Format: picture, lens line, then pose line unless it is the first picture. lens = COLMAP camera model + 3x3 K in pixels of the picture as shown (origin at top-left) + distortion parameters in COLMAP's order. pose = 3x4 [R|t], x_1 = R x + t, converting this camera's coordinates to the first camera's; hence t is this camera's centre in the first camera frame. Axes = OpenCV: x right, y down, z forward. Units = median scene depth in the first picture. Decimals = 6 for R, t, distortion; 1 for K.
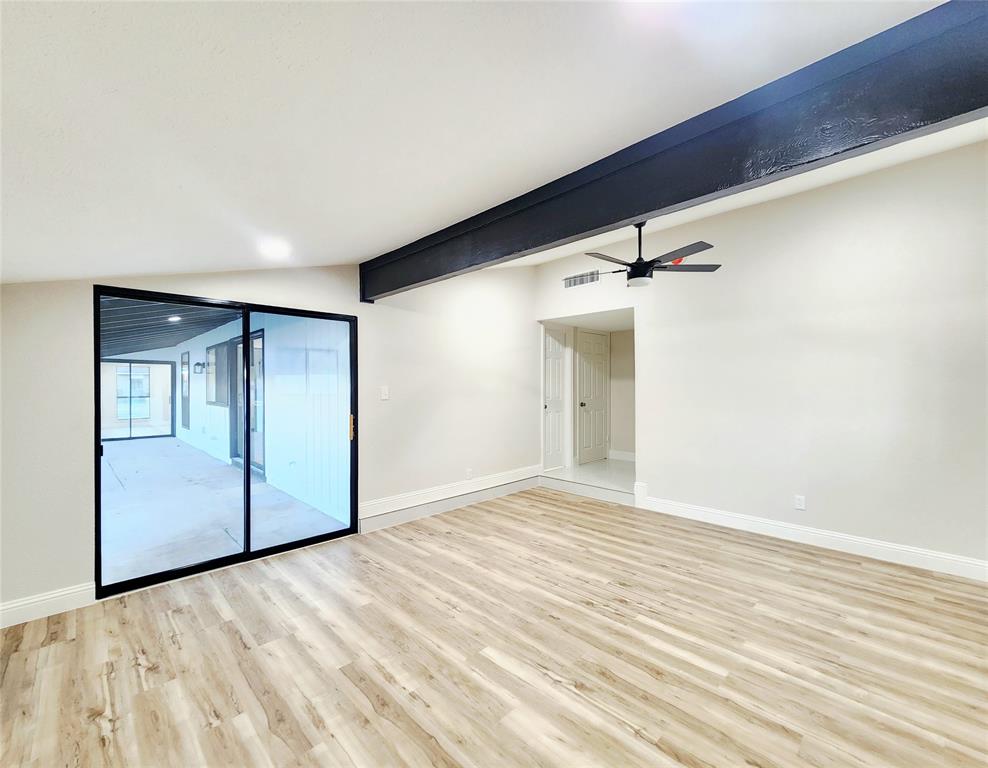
lens RADIAL K [[422.6, 0, 478.9], [0, 422.6, 387.1], [0, 0, 1]] dist [-0.001056, 0.000127]
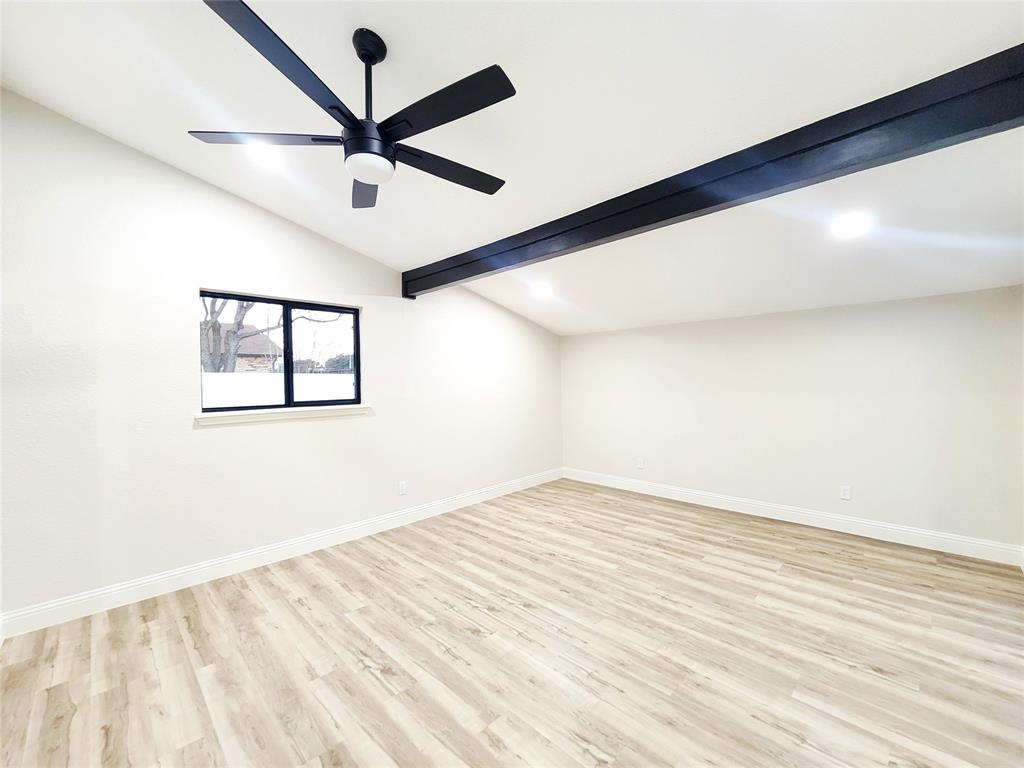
lens RADIAL K [[421.2, 0, 514.7], [0, 421.2, 380.7], [0, 0, 1]] dist [-0.000699, 0.001246]
pose [[-0.999328, 0.024896, -0.026907, 0.281802], [0.024706, 0.999668, 0.007383, -0.006610], [0.027081, 0.006713, -0.999611, 1.812743]]
